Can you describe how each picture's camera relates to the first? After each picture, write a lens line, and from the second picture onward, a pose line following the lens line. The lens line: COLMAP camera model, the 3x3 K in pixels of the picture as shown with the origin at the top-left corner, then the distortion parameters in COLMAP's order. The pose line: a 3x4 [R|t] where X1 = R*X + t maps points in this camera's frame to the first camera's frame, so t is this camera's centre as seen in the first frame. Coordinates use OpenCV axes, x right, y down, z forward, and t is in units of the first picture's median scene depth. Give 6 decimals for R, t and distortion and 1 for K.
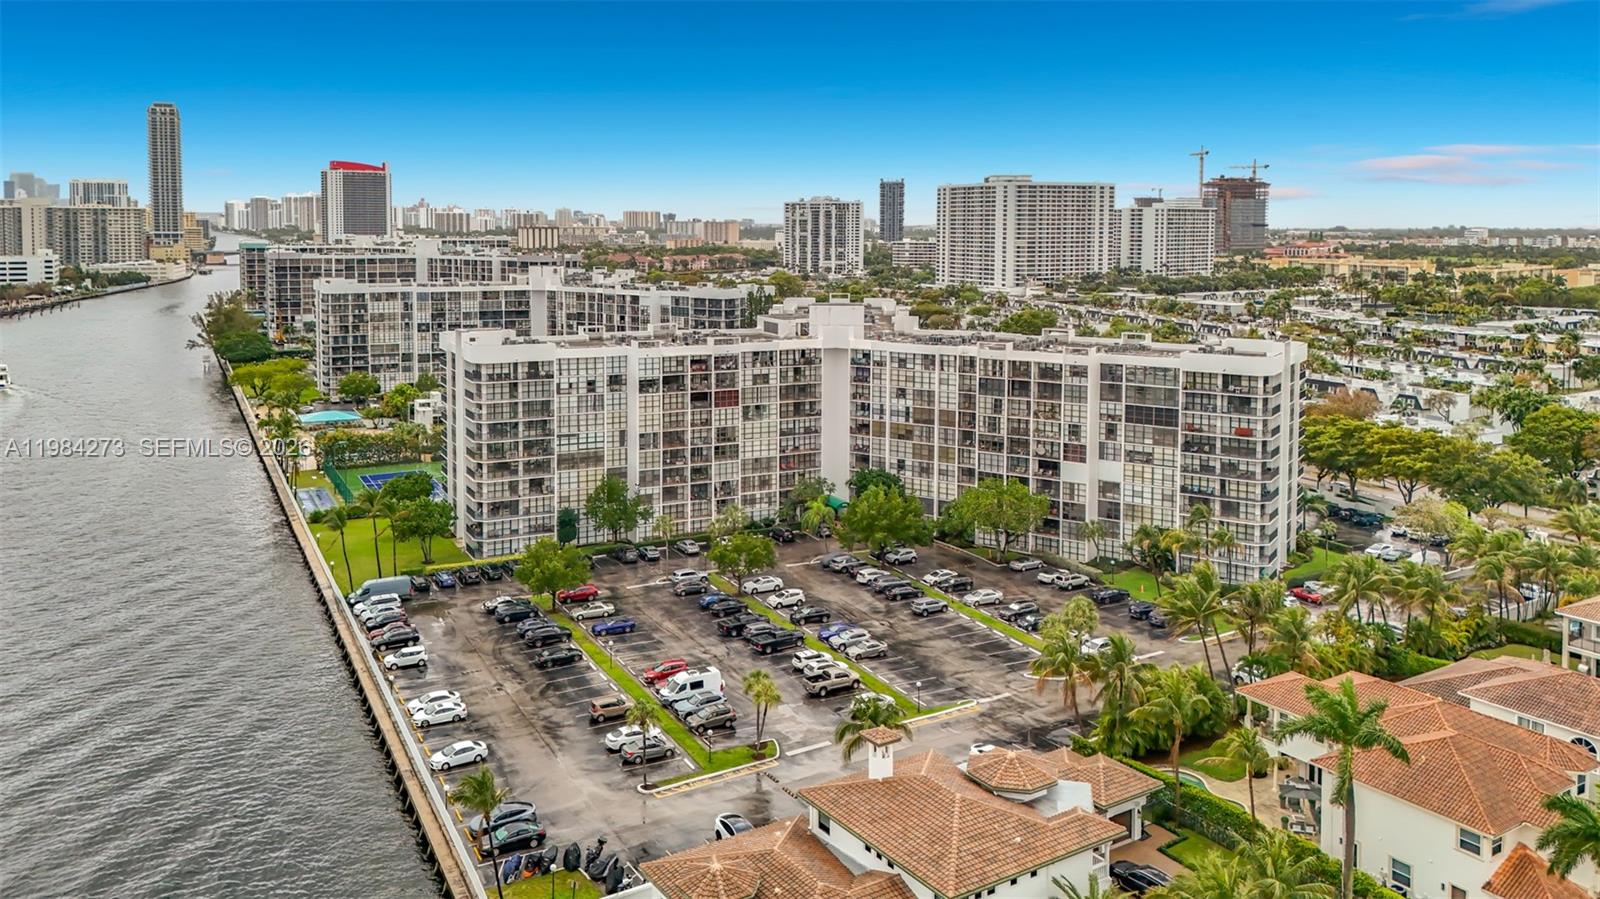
lens RADIAL K [[1190.3, 0, 771.2], [0, 1190.3, 362.3], [0, 0, 1]] dist [0.069031, -0.046542]
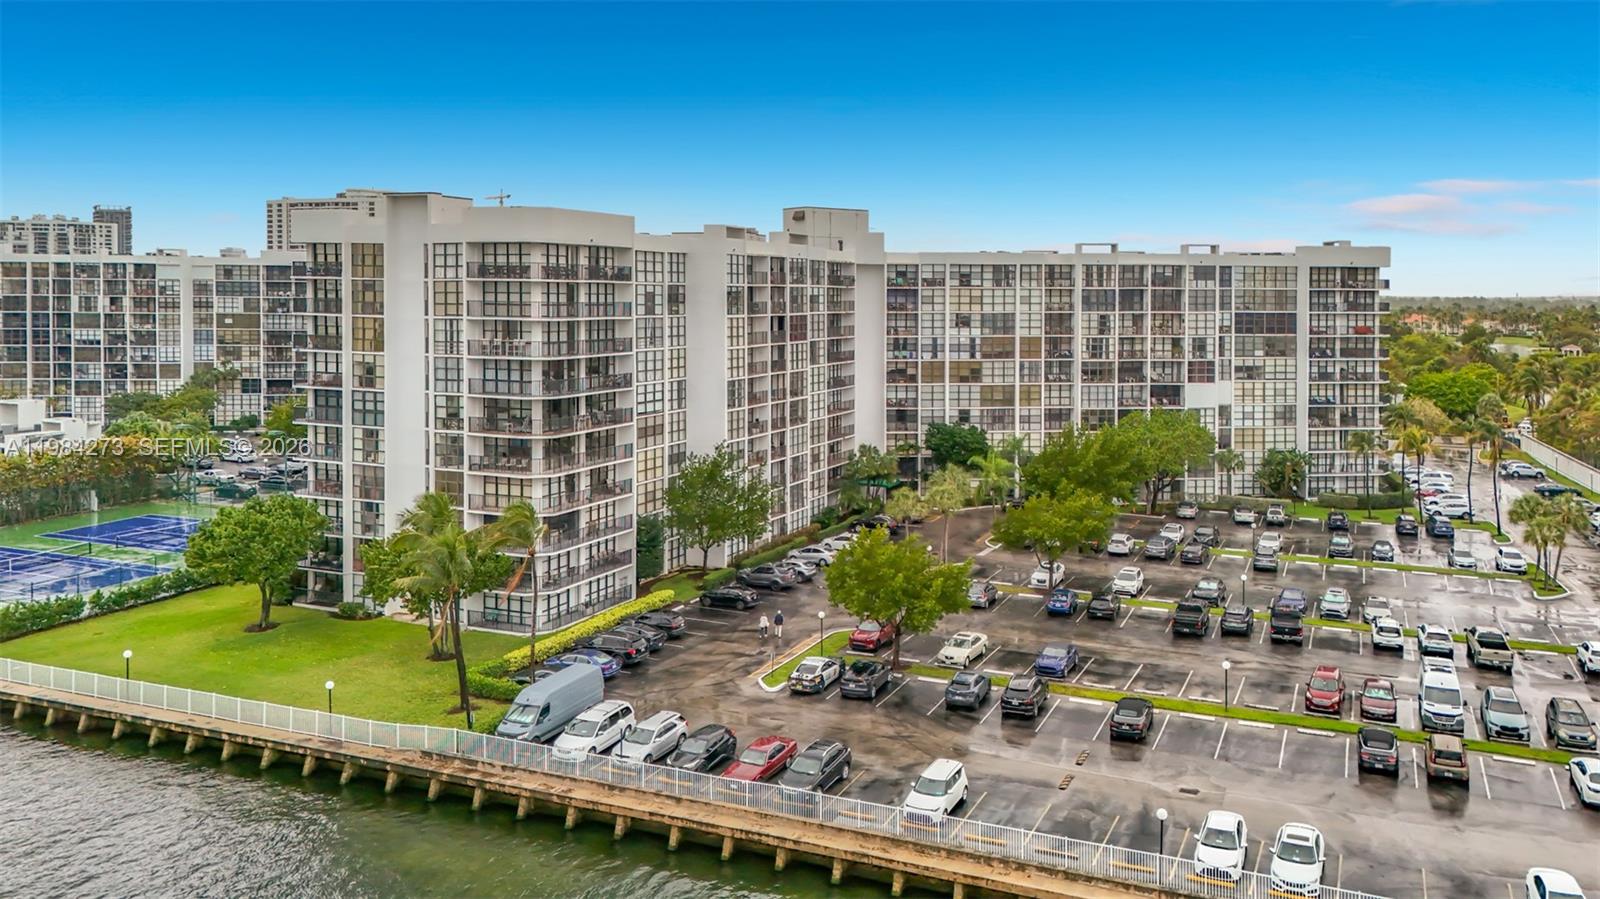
lens RADIAL K [[1190.3, 0, 895.0], [0, 1190.3, 363.5], [0, 0, 1]] dist [0.069031, -0.046542]
pose [[0.746139, -0.038184, 0.664694, -0.424509], [0.073061, 0.997021, -0.024738, 0.068744], [-0.661769, 0.067022, 0.746706, 0.472317]]
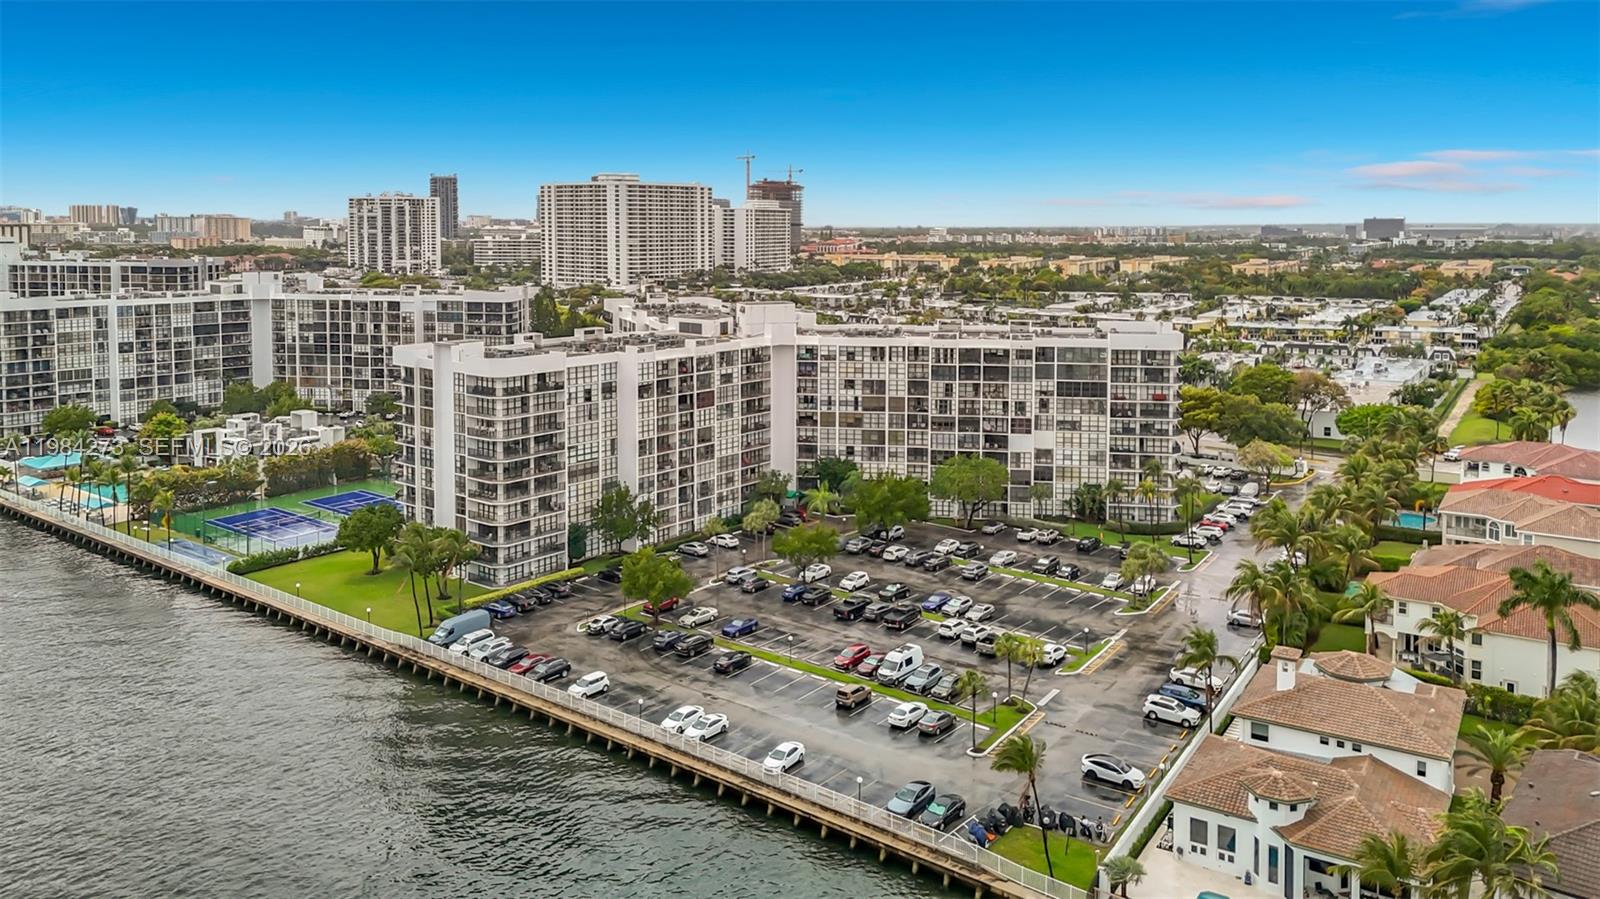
lens RADIAL K [[1190.3, 0, 819.3], [0, 1190.3, 336.4], [0, 0, 1]] dist [0.069031, -0.046542]
pose [[0.901750, -0.042060, 0.430206, -0.377590], [0.050116, 0.998716, -0.007406, -0.010639], [-0.429343, 0.028239, 0.902700, 0.040728]]
